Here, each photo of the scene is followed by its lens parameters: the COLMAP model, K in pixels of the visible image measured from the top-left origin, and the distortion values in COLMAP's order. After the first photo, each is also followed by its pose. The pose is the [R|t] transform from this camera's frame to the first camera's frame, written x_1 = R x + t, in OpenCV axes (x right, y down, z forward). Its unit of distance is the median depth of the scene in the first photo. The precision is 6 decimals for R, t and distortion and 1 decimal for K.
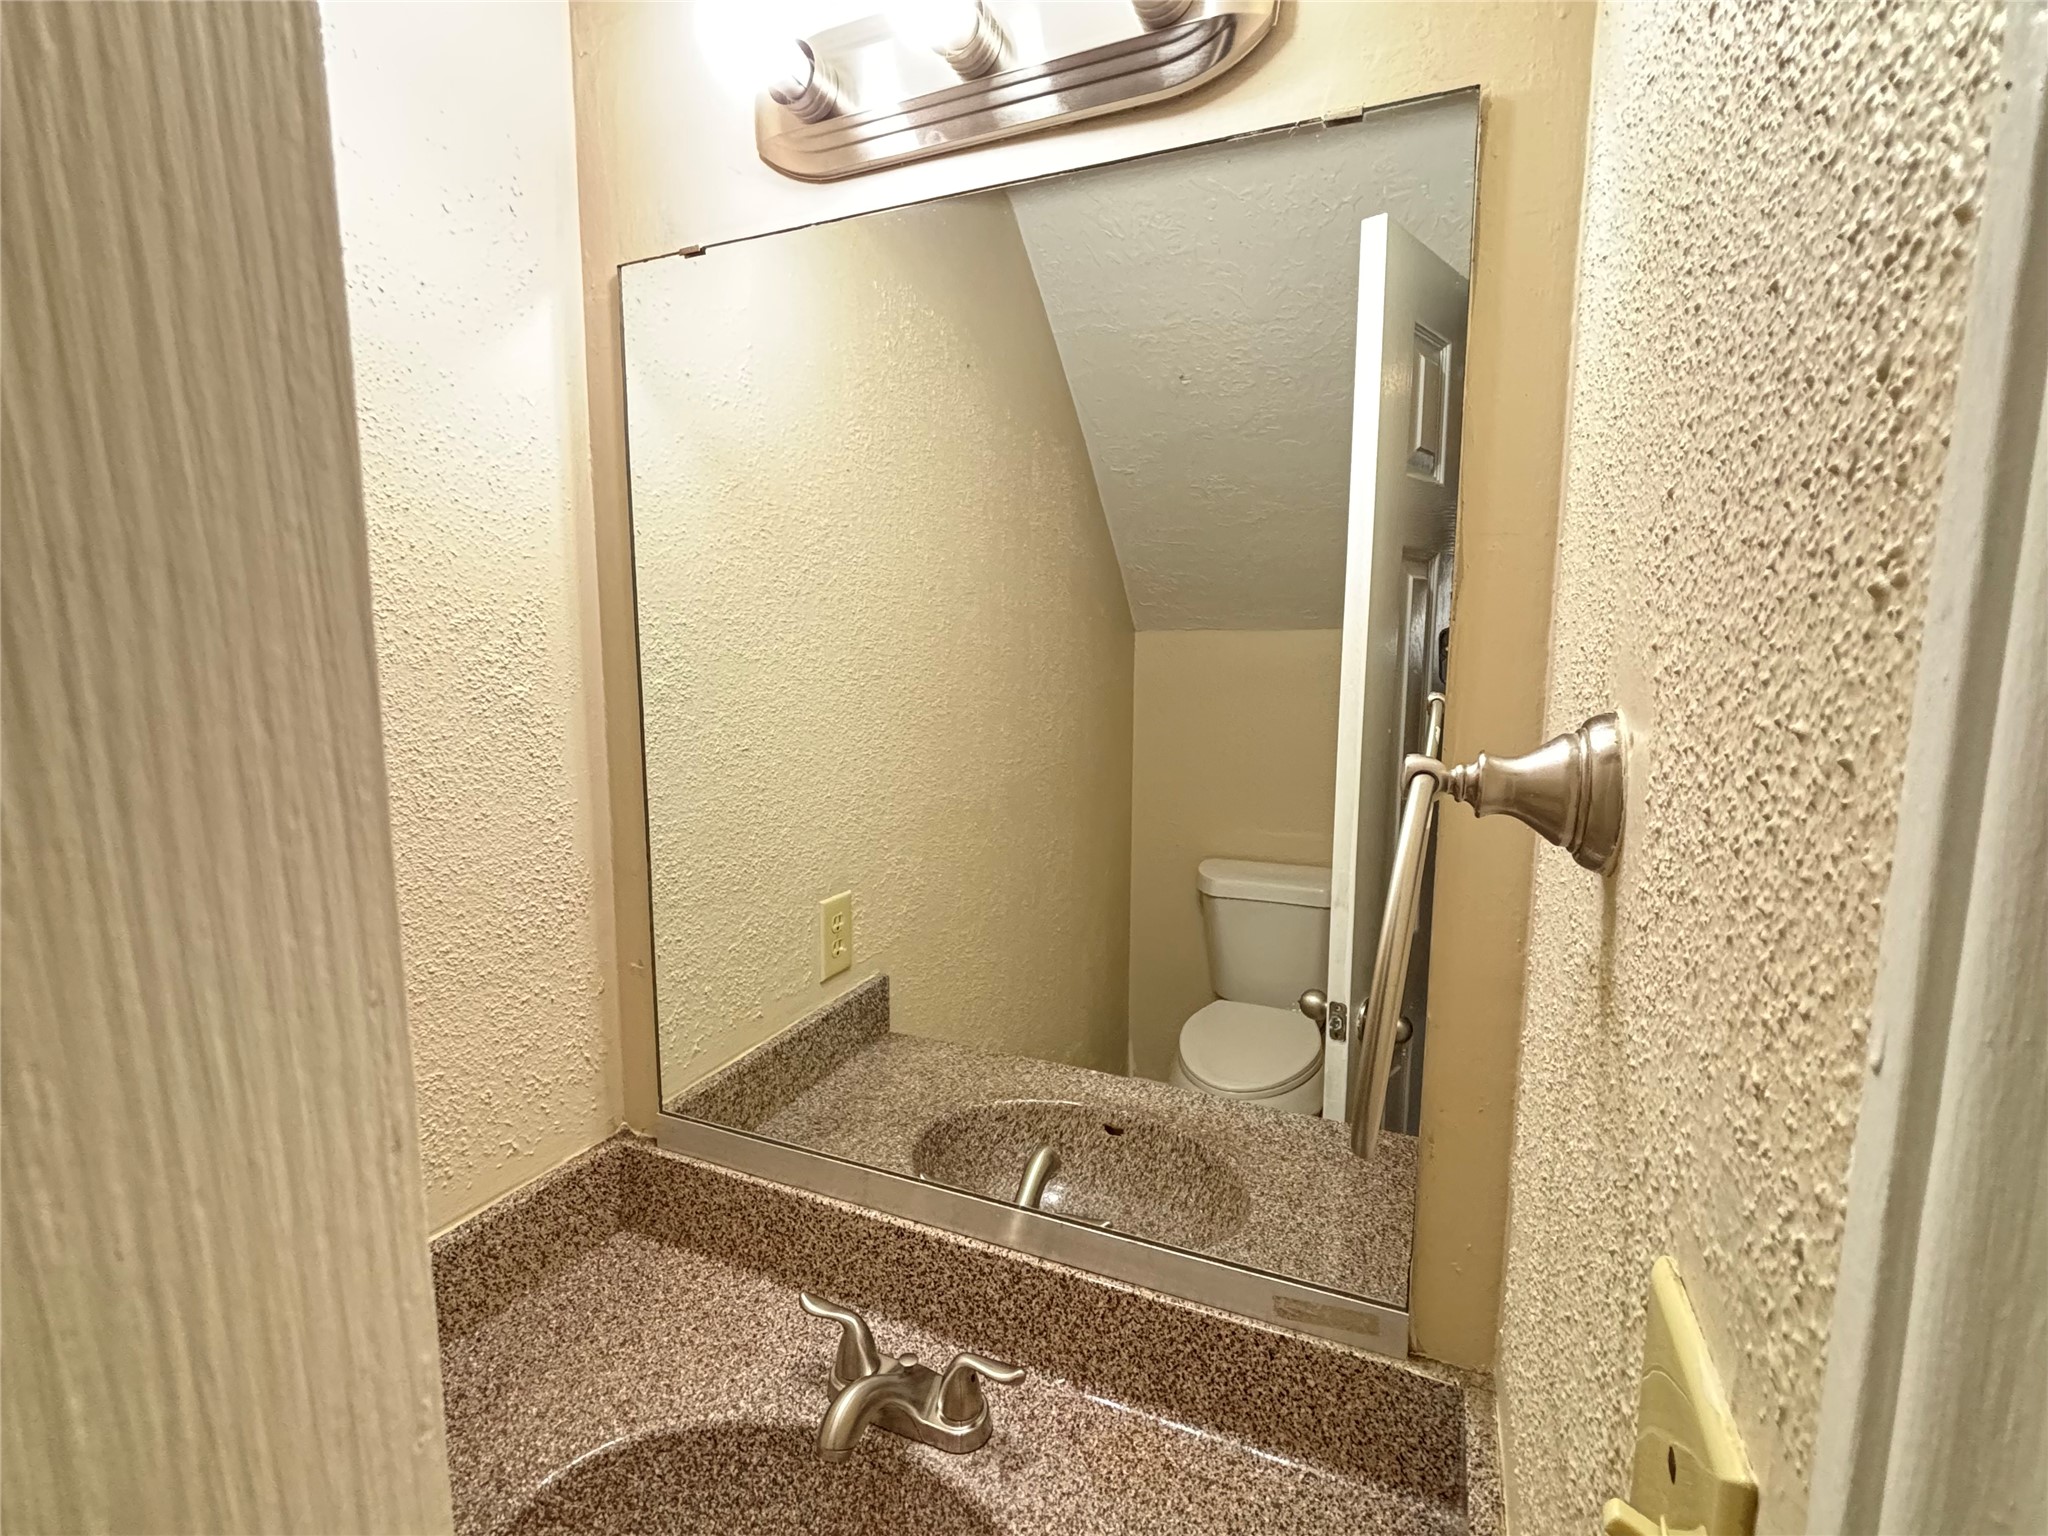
lens RADIAL K [[934.7, 0, 1024.0], [0, 934.7, 768.0], [0, 0, 1]] dist [0.042026, -0.045613]
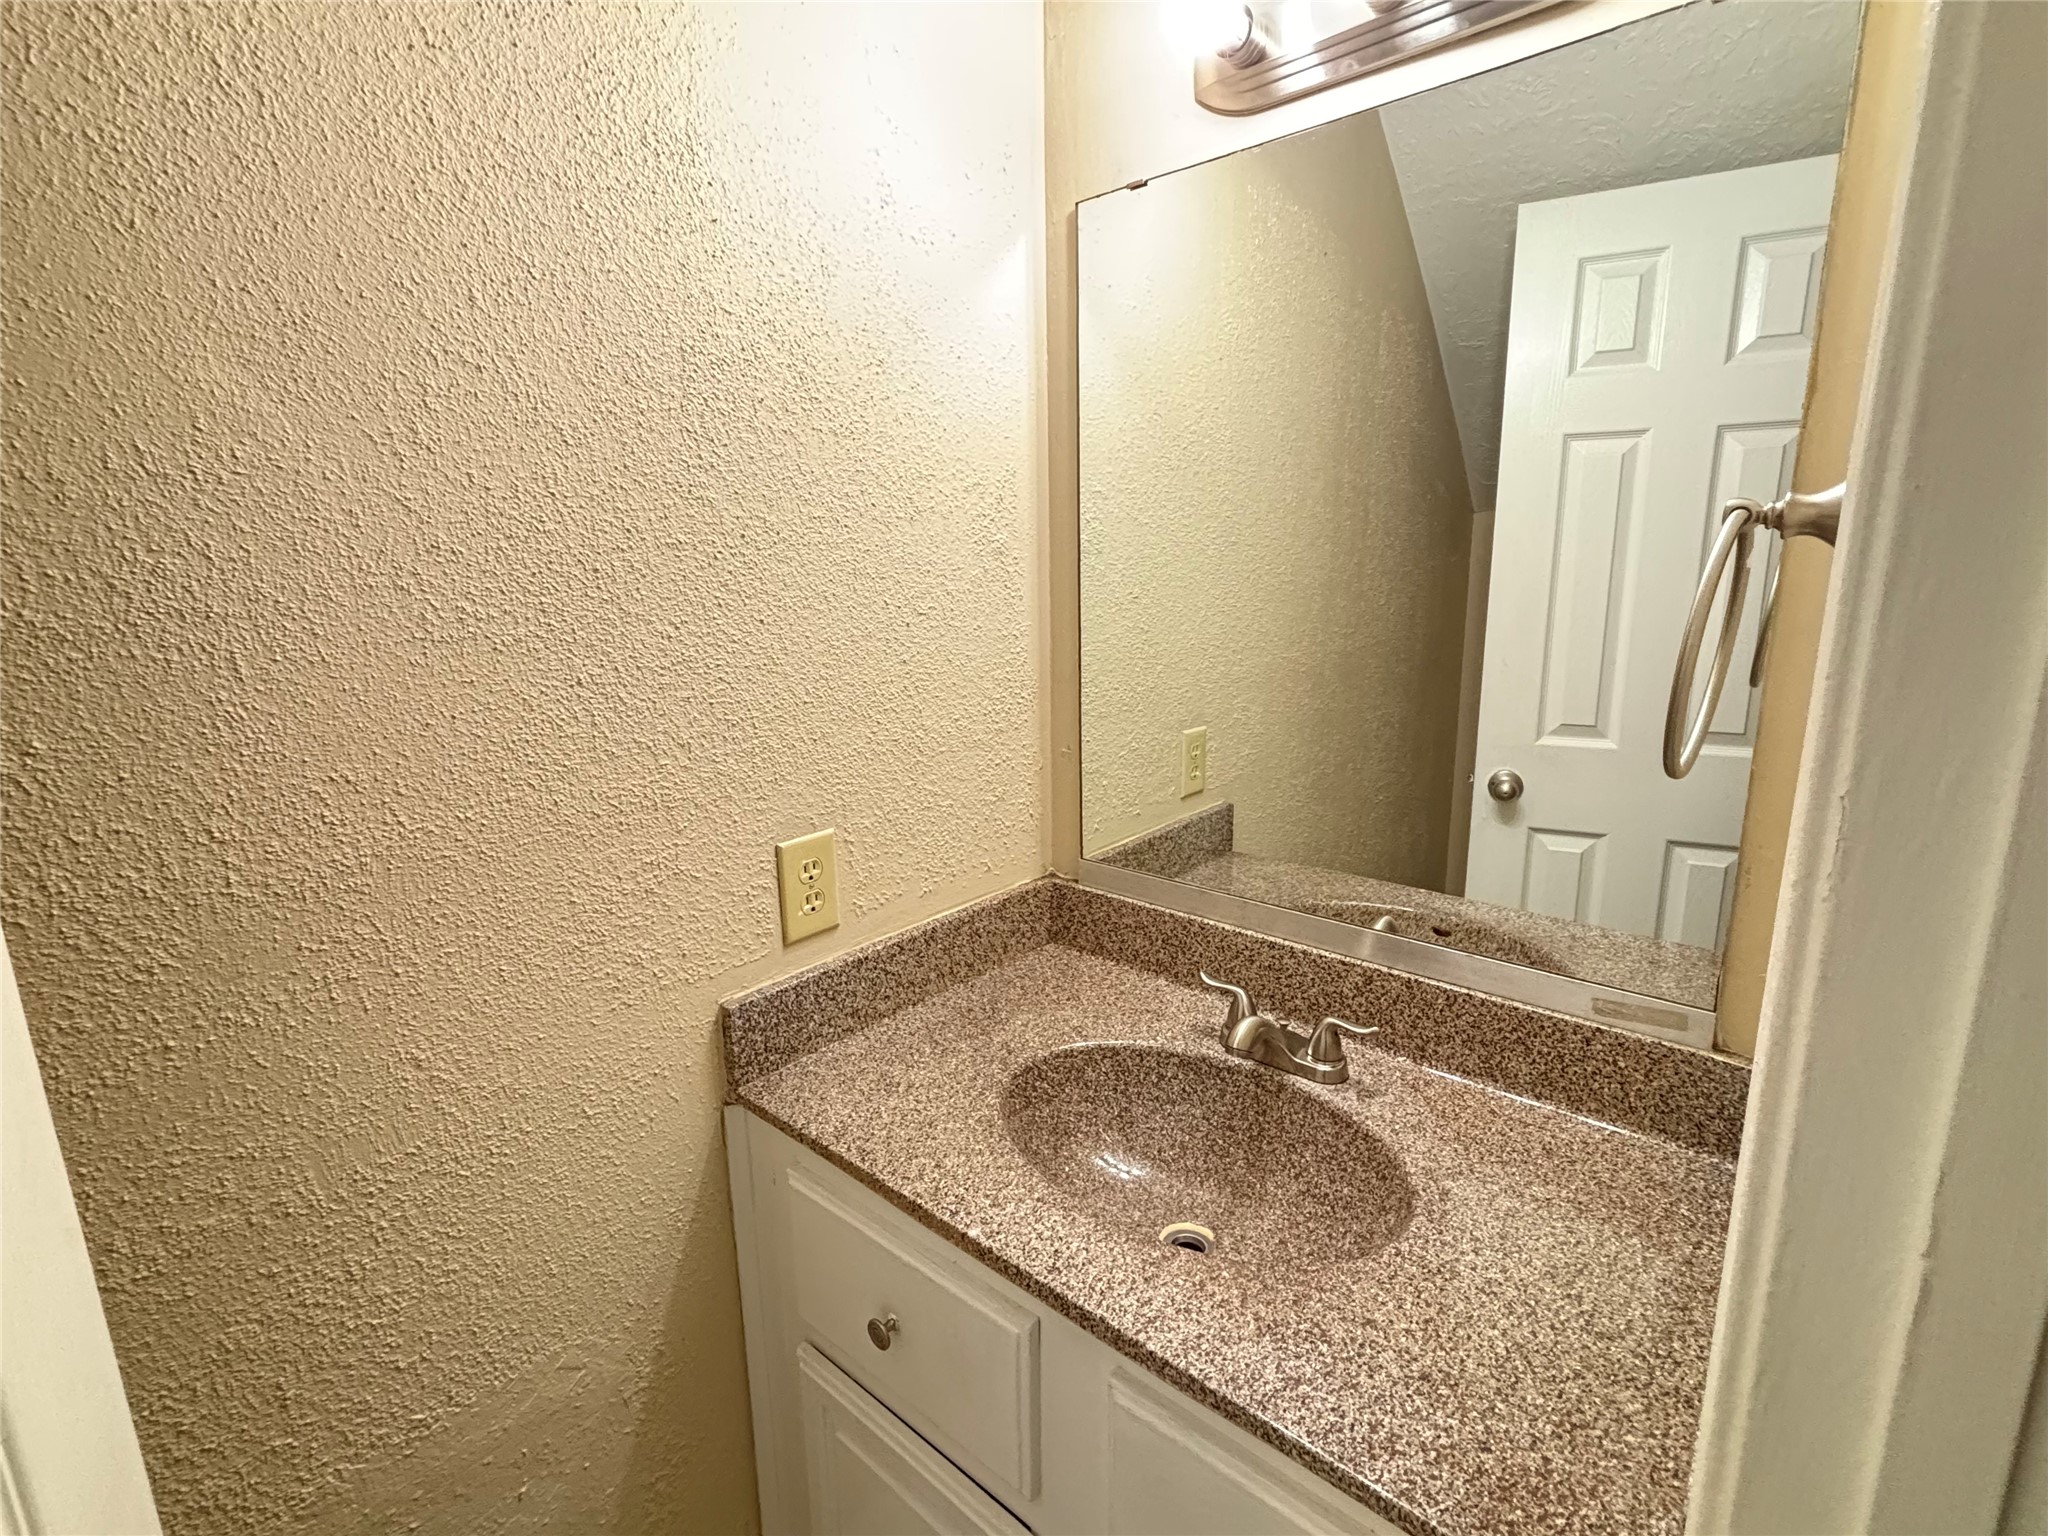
lens RADIAL K [[950.9, 0, 1021.7], [0, 950.9, 759.0], [0, 0, 1]] dist [0.022682, -0.026636]
pose [[0.954886, 0.046314, -0.293339, -0.079427], [-0.024076, 0.996586, 0.078974, 0.123434], [0.295995, -0.068349, 0.952741, -0.318334]]
